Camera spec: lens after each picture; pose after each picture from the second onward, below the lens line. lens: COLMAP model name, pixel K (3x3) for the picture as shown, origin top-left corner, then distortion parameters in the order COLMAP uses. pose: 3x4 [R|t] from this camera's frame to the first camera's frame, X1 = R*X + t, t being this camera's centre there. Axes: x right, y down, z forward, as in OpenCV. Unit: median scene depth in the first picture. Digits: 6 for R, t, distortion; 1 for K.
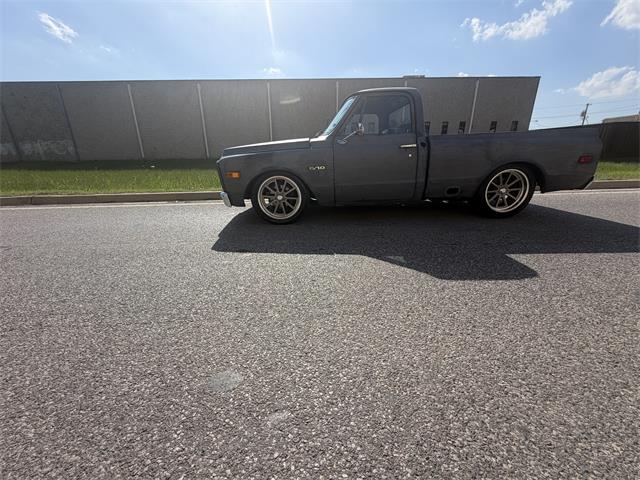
lens RADIAL K [[255.1, 0, 317.8], [0, 255.1, 238.9], [0, 0, 1]] dist [-0.000708, 0.000668]
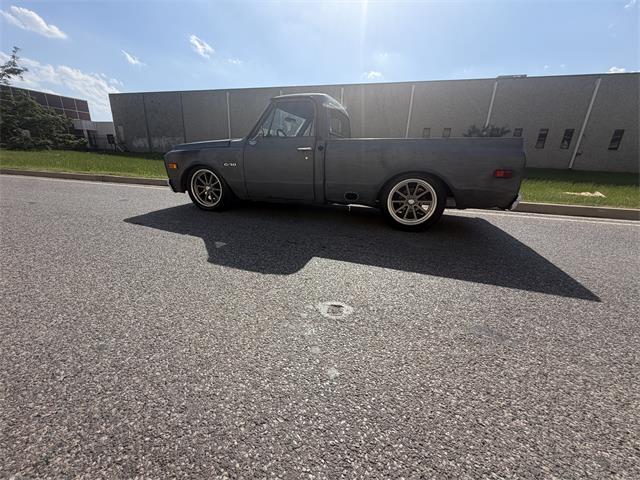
lens RADIAL K [[252.8, 0, 318.3], [0, 252.8, 243.7], [0, 0, 1]] dist [-0.007625, 0.000490]
pose [[0.950241, 0.146506, -0.274916, 0.706634], [-0.144119, 0.989136, 0.028979, -0.015350], [0.276175, 0.012083, 0.961031, 0.022070]]
